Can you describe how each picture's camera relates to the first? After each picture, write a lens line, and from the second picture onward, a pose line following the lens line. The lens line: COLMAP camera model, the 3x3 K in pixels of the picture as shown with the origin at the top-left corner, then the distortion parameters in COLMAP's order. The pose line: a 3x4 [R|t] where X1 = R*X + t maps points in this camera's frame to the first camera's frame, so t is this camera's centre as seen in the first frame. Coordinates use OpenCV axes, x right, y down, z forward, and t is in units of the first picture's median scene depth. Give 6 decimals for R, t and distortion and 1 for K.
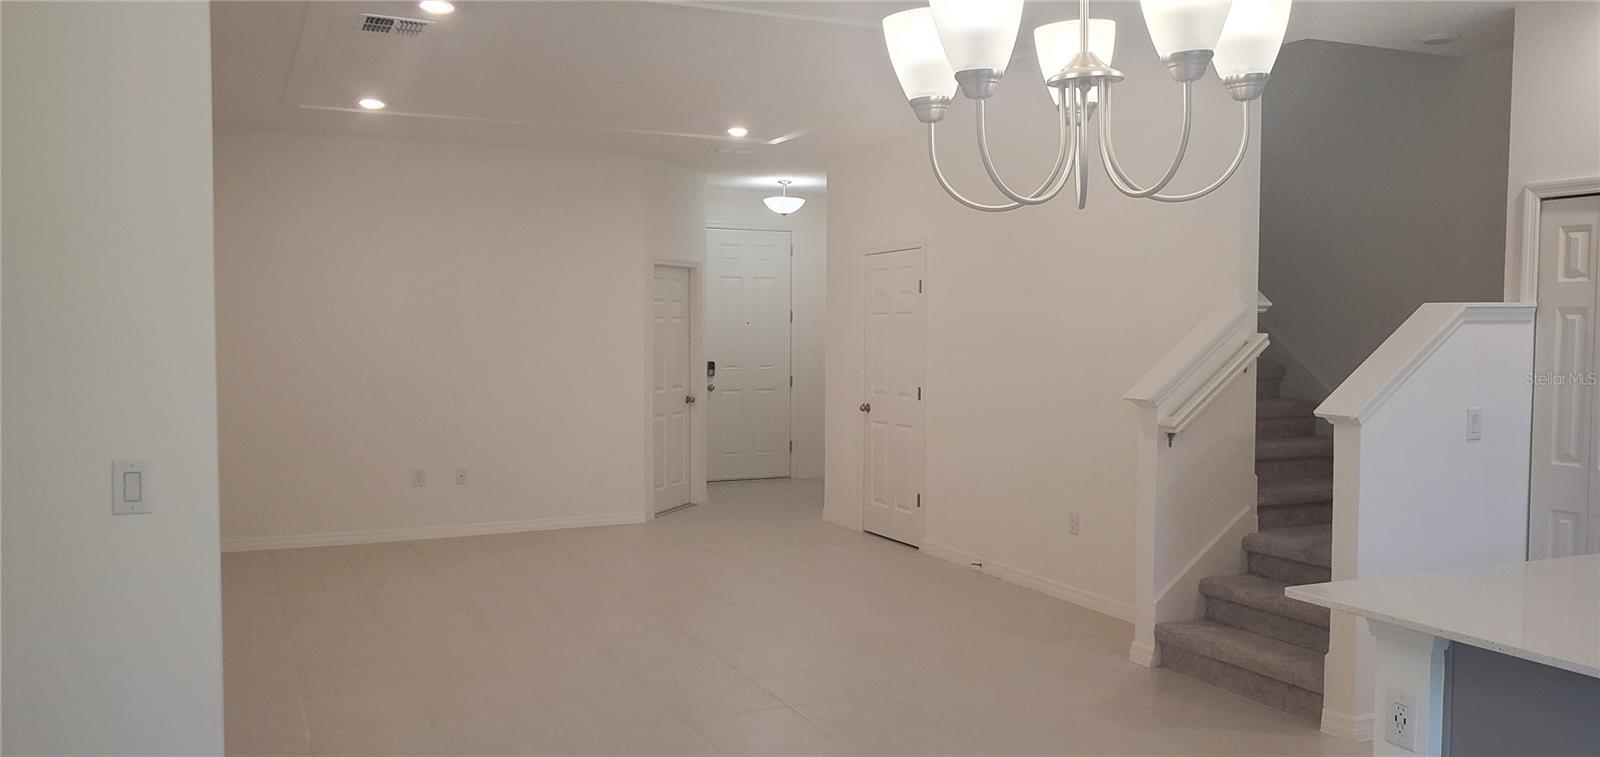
lens RADIAL K [[1180.6, 0, 800.0], [0, 1180.6, 378.5], [0, 0, 1]] dist [-0.034664, 0.035106]
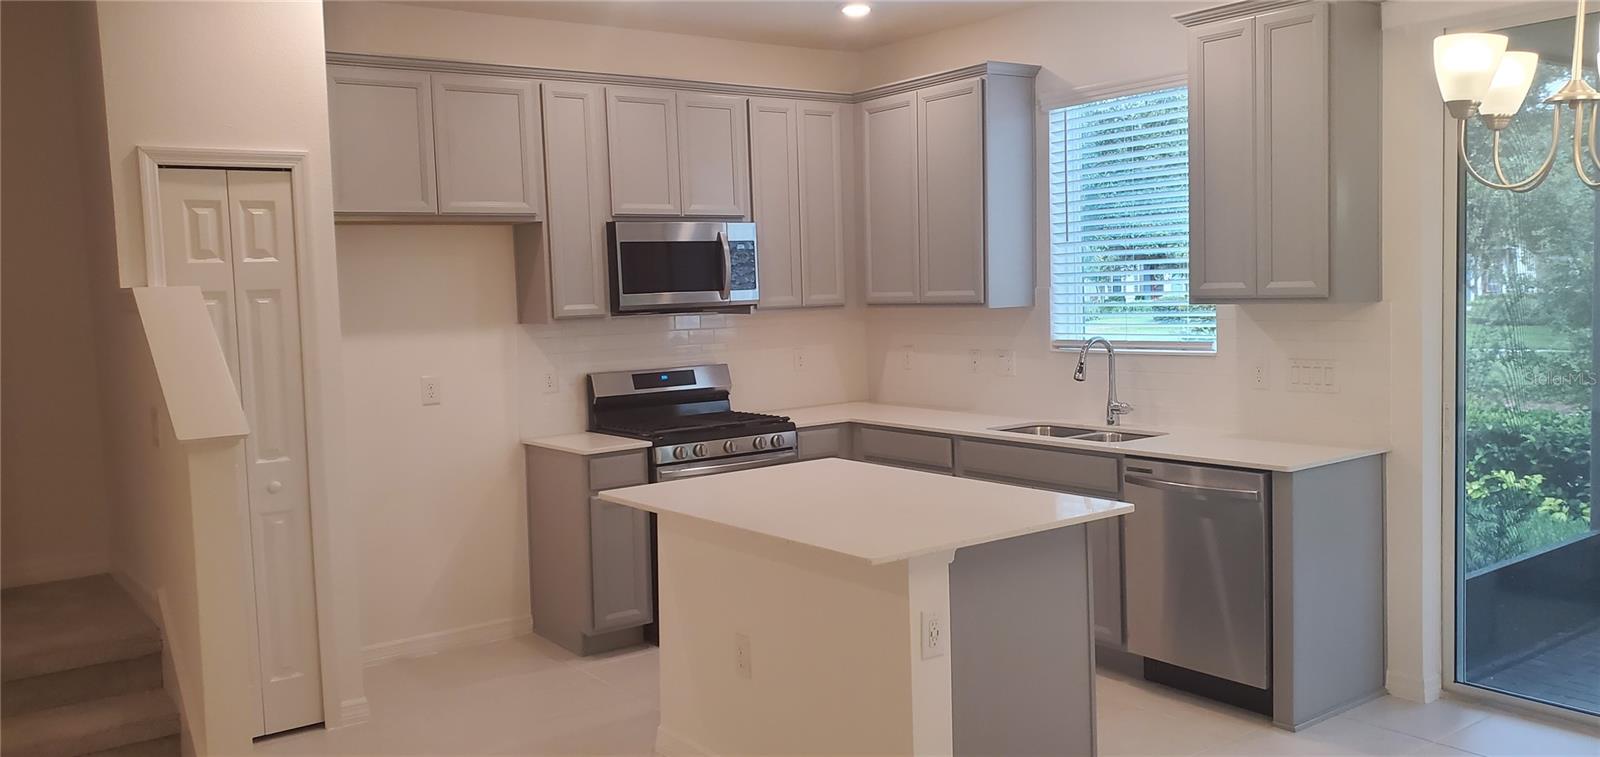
lens RADIAL K [[1176.3, 0, 800.0], [0, 1176.3, 378.5], [0, 0, 1]] dist [0.025552, -0.005795]
pose [[-0.204500, -0.075856, 0.975923, -0.323350], [0.080391, 0.992323, 0.093976, -0.043440], [-0.975560, 0.097674, -0.196832, 0.741003]]
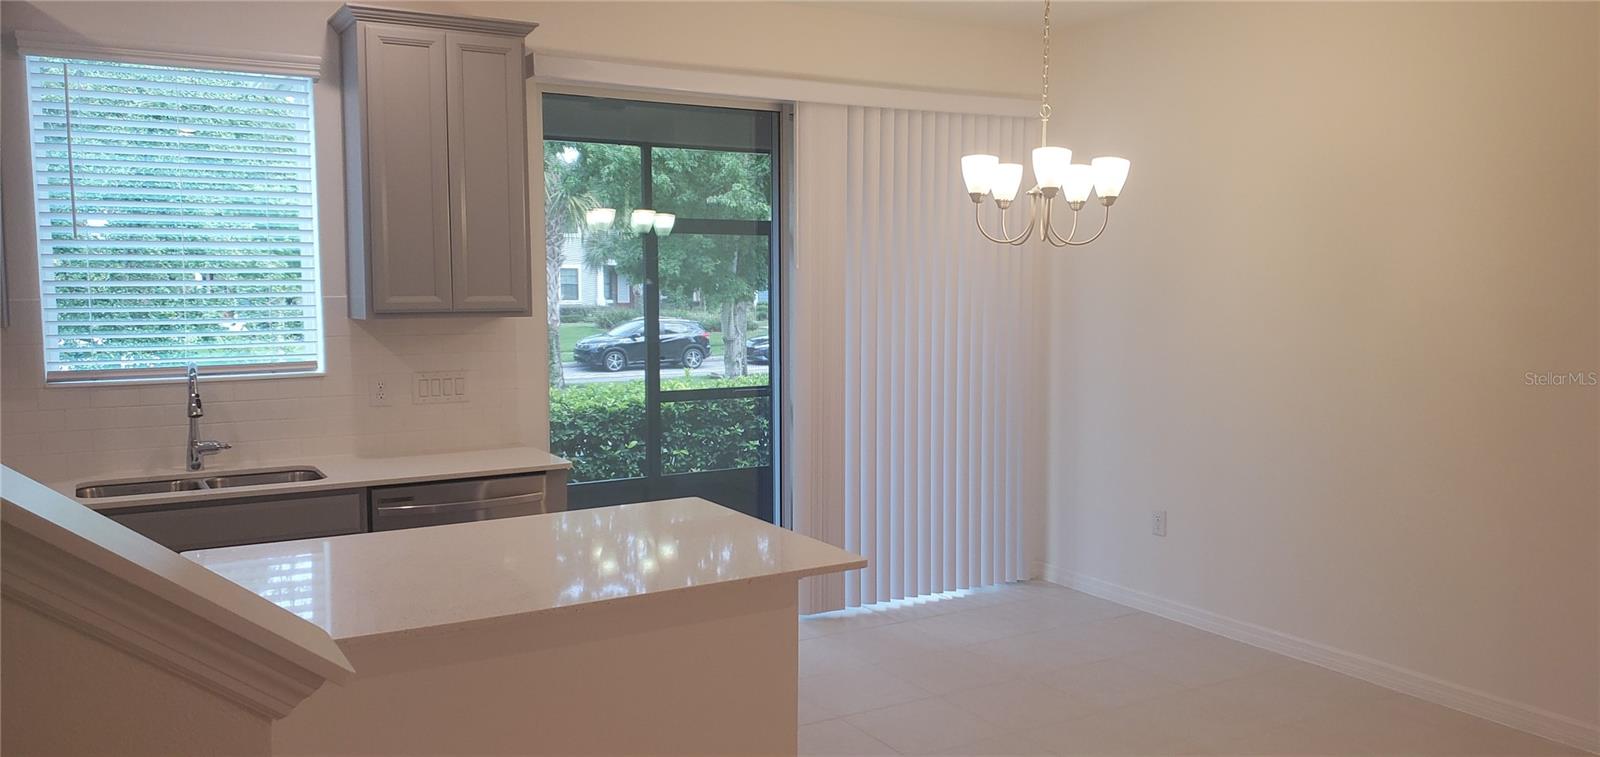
lens RADIAL K [[1176.3, 0, 800.0], [0, 1176.3, 378.5], [0, 0, 1]] dist [0.025552, -0.005795]
pose [[-0.996169, 0.009872, -0.086887, 0.337068], [-0.001491, 0.991545, 0.129755, -0.060159], [0.087433, 0.129387, -0.987732, 1.176588]]
